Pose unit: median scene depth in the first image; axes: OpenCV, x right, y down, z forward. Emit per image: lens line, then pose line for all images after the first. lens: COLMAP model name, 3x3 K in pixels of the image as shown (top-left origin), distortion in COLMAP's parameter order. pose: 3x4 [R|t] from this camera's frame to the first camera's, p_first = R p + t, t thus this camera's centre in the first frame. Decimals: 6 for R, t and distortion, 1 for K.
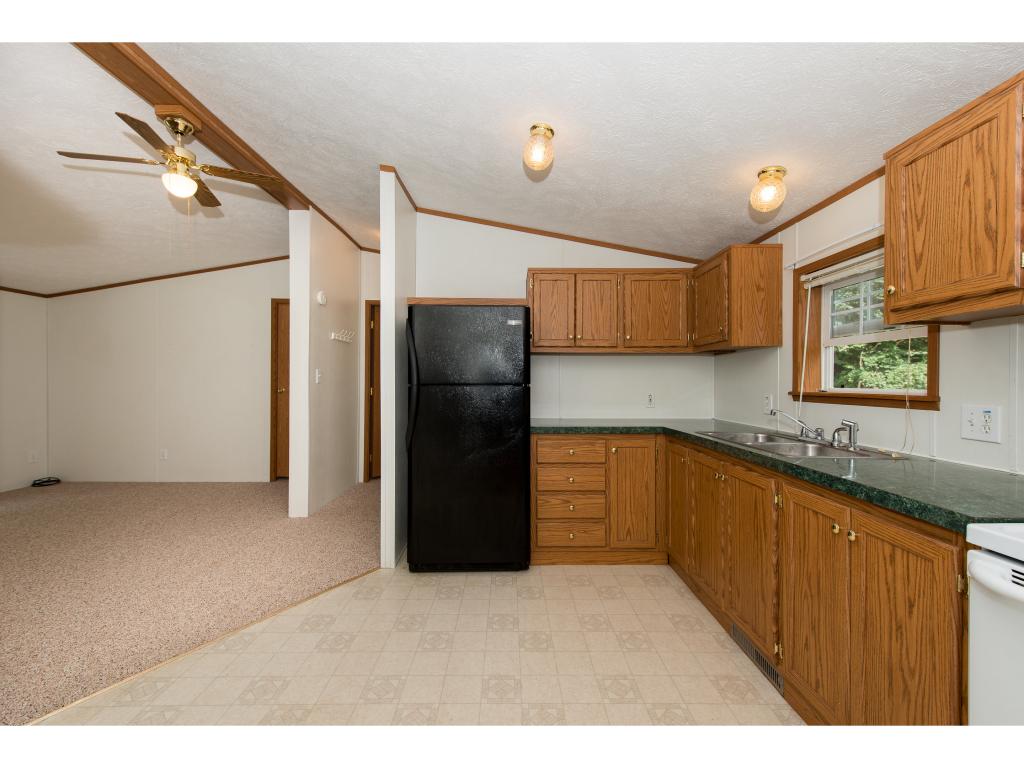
lens RADIAL K [[427.0, 0, 511.4], [0, 427.0, 382.8], [0, 0, 1]] dist [0.017343, -0.005078]
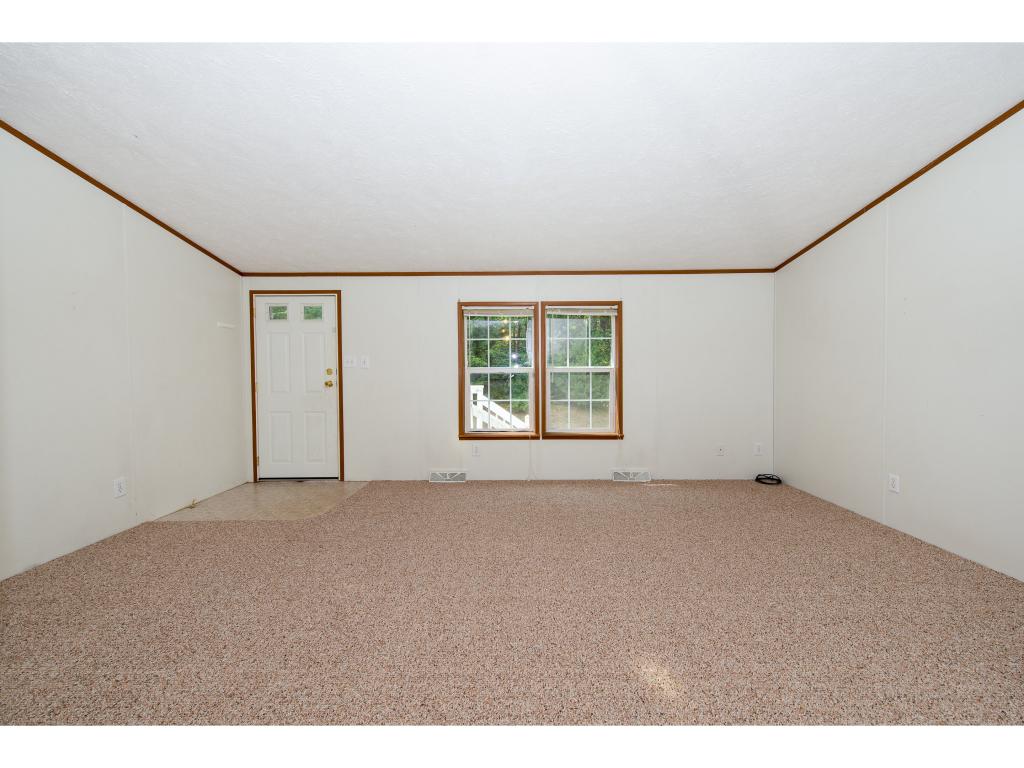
lens RADIAL K [[399.6, 0, 514.0], [0, 399.6, 382.9], [0, 0, 1]] dist [0.013226, -0.004155]
pose [[-0.014240, 0.016816, -0.999757, -0.427129], [0.002148, 0.999857, 0.016787, 0.027368], [0.999896, -0.001908, -0.014274, 0.854830]]
